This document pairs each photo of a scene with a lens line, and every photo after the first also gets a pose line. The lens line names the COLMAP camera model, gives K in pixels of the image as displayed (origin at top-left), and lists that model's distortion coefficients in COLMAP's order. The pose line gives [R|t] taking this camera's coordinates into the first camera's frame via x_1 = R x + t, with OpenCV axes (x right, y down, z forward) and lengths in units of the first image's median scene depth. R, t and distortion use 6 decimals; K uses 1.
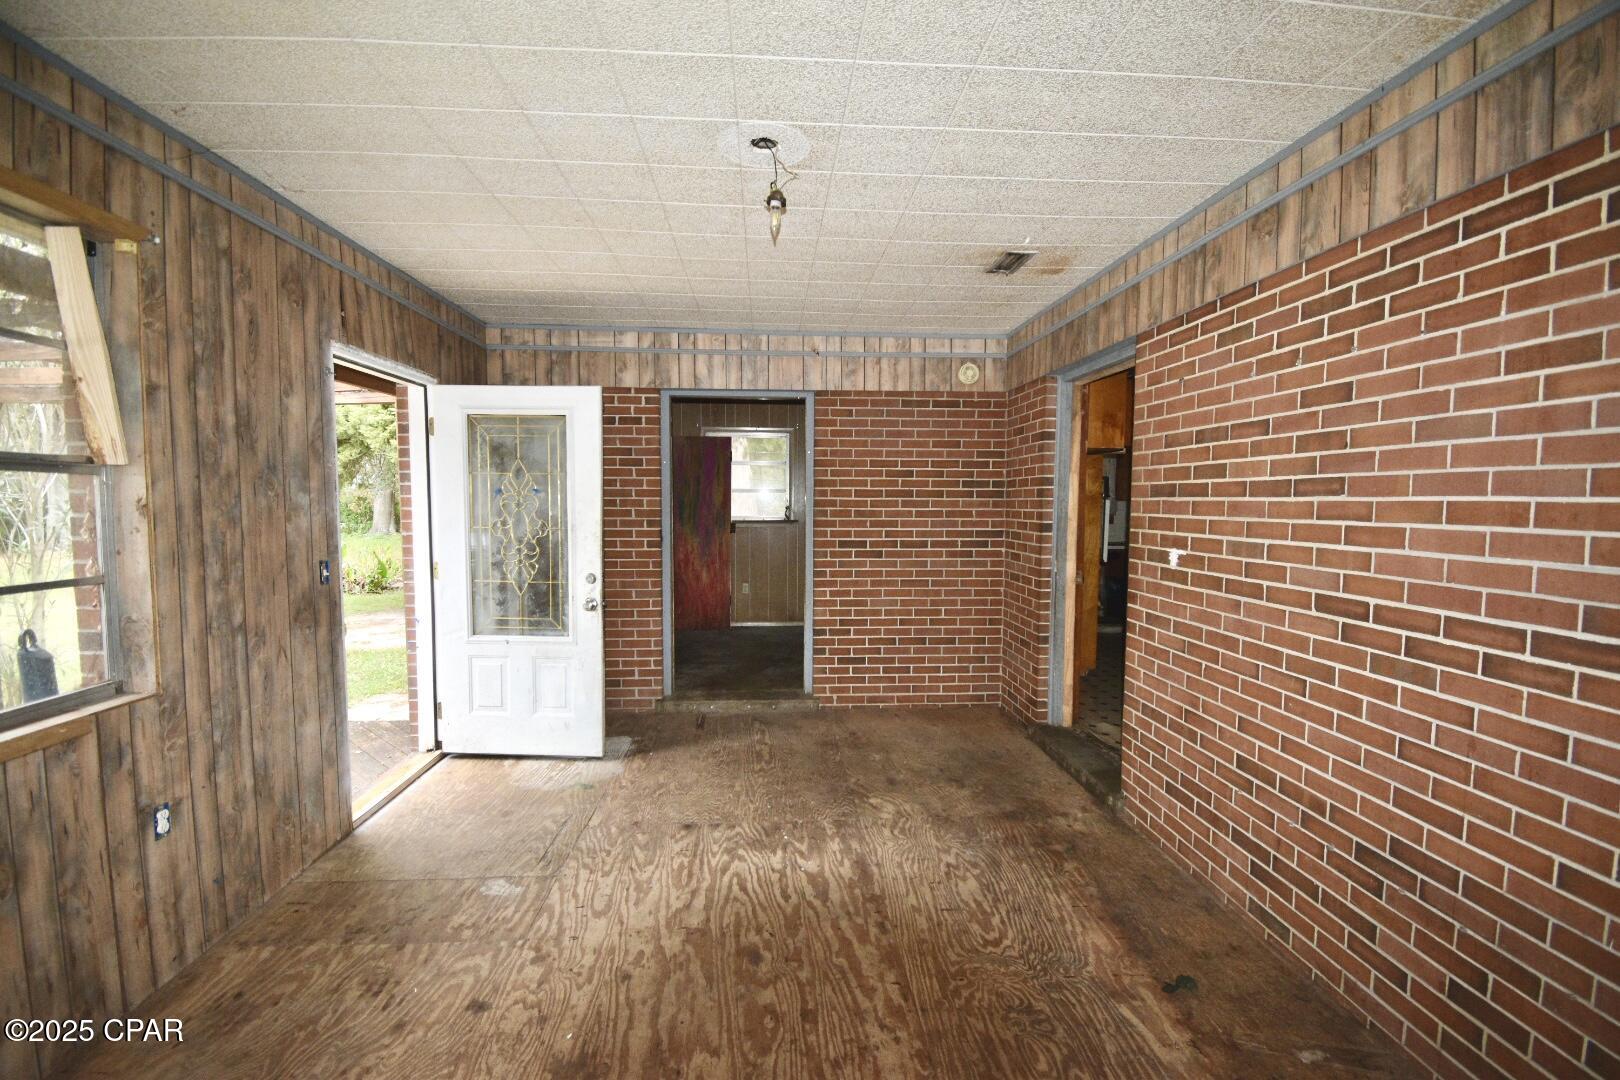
lens RADIAL K [[705.9, 0, 813.5], [0, 705.9, 549.4], [0, 0, 1]] dist [0.001599, -0.019271]
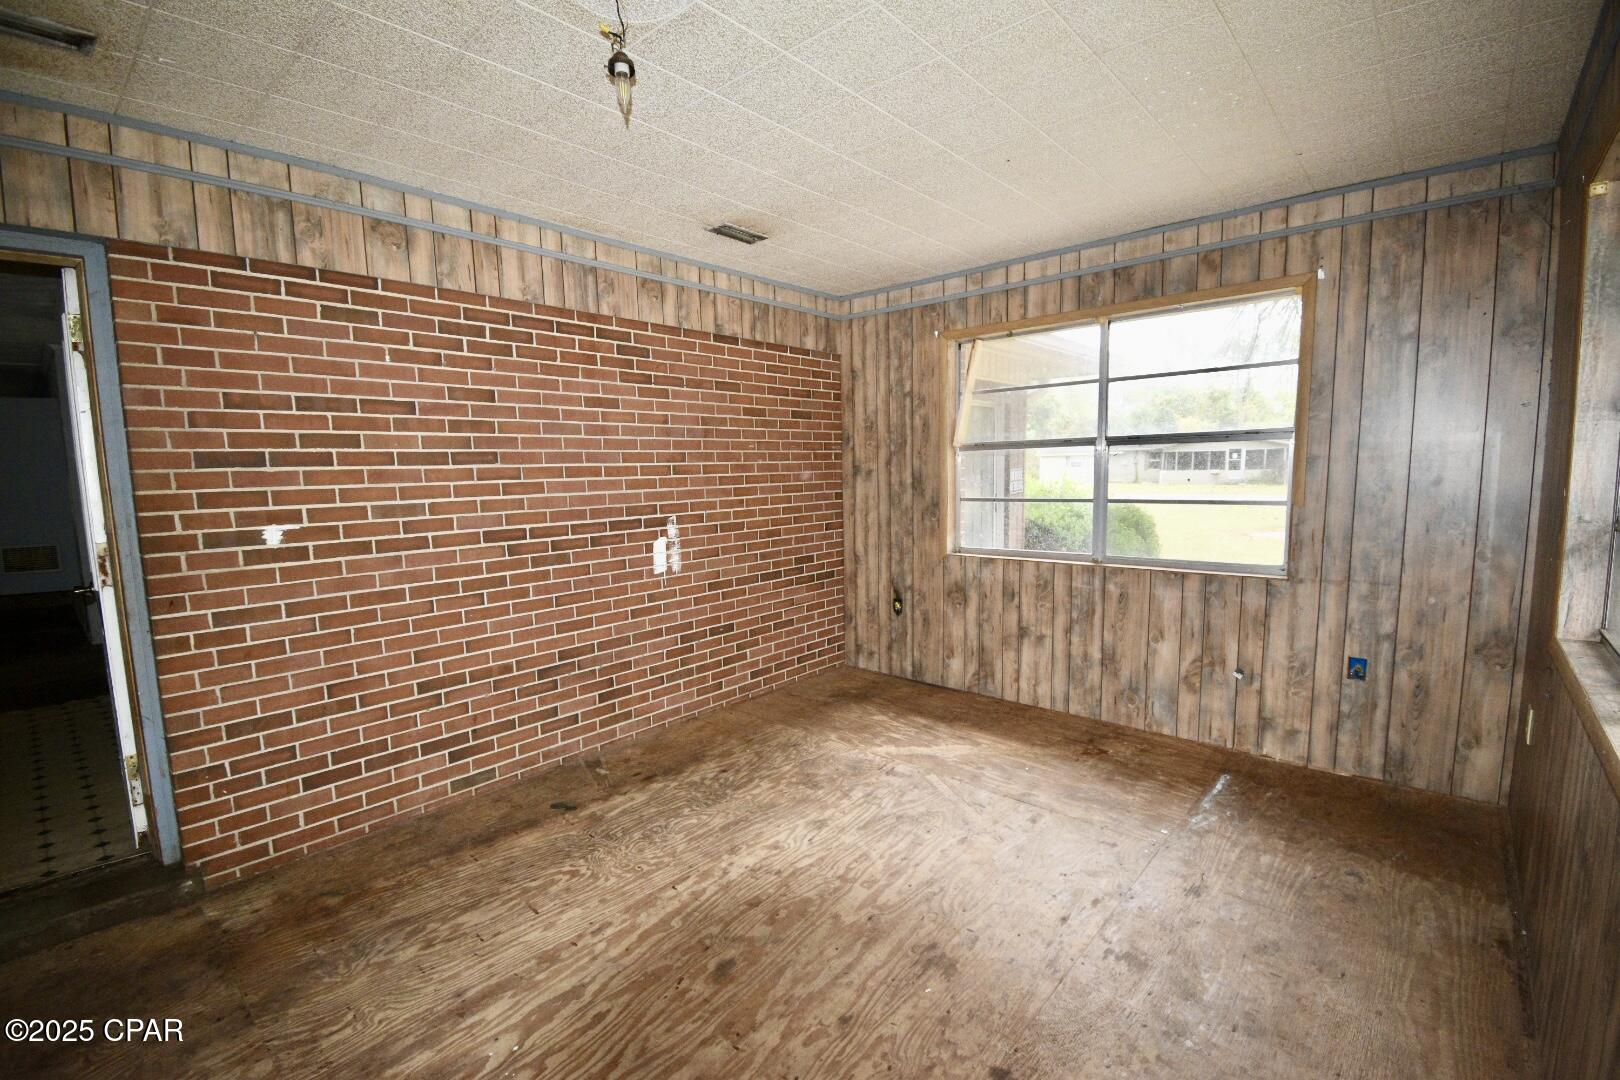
lens RADIAL K [[705.9, 0, 813.5], [0, 705.9, 549.4], [0, 0, 1]] dist [0.001599, -0.019271]
pose [[-0.703672, -0.075718, 0.706479, -0.764668], [0.063797, 0.983556, 0.168958, -0.098836], [-0.707655, 0.163962, -0.687271, 1.450152]]
